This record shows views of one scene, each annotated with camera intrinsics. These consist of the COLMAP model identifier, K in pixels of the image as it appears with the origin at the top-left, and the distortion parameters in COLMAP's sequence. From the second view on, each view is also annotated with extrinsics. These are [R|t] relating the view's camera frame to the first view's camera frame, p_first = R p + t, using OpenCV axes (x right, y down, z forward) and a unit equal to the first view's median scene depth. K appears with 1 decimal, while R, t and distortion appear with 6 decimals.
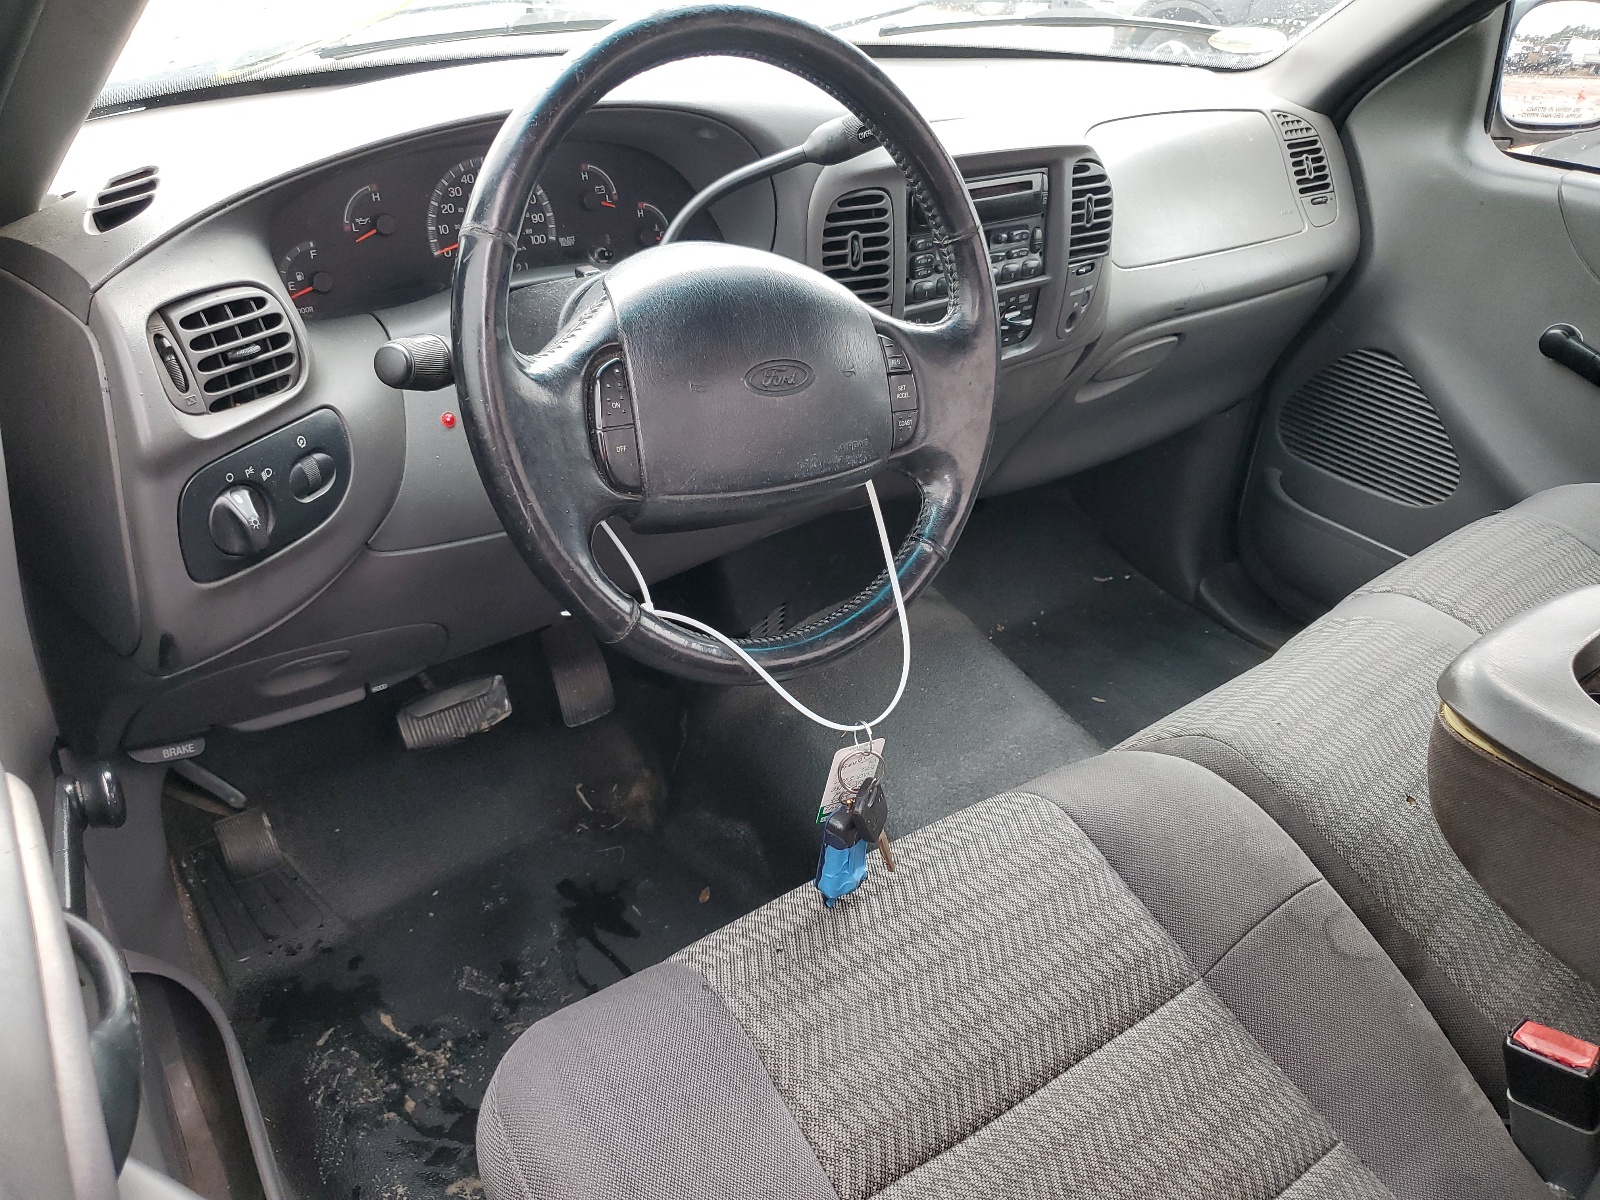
lens RADIAL K [[1198.8, 0, 800.0], [0, 1198.8, 600.0], [0, 0, 1]] dist [0.000162, 0.000617]
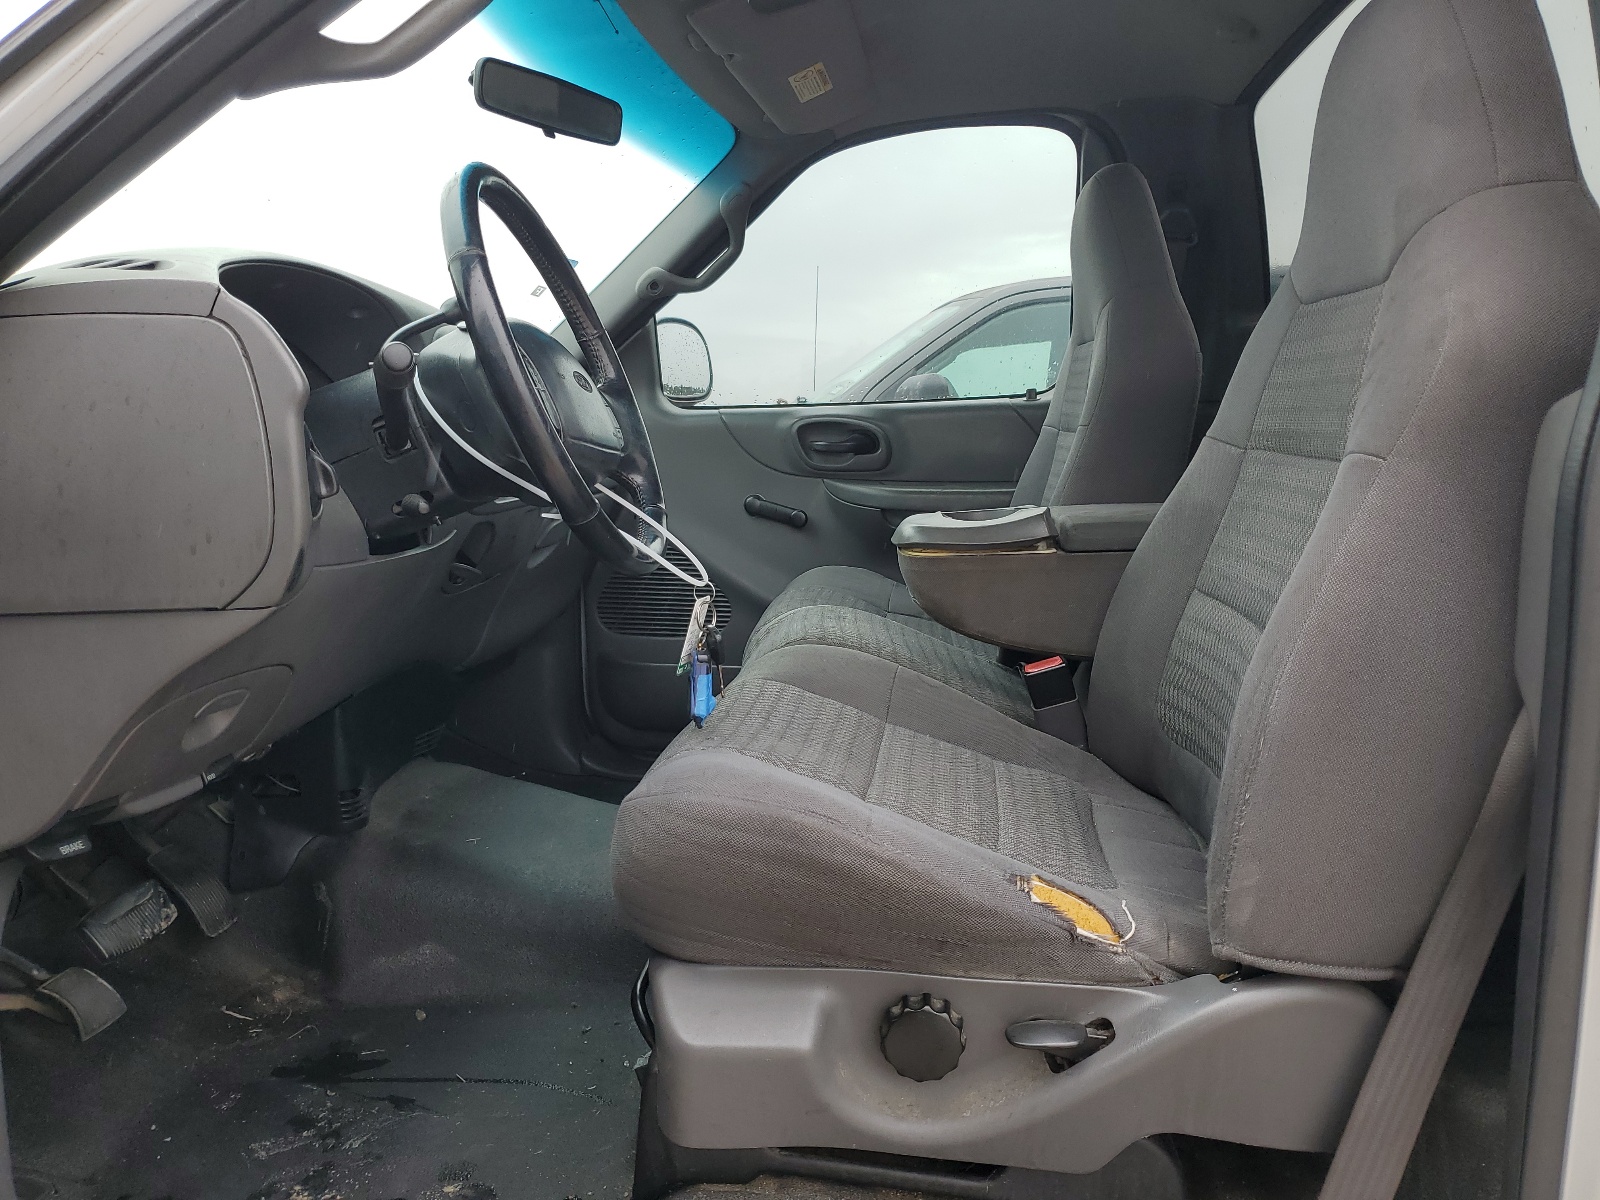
lens RADIAL K [[1198.8, 0, 800.0], [0, 1198.8, 600.0], [0, 0, 1]] dist [0.000162, 0.000617]
pose [[0.713034, -0.188916, 0.675198, -0.513194], [0.407960, 0.894998, -0.180406, 0.260485], [-0.570220, 0.404090, 0.715235, -0.097706]]
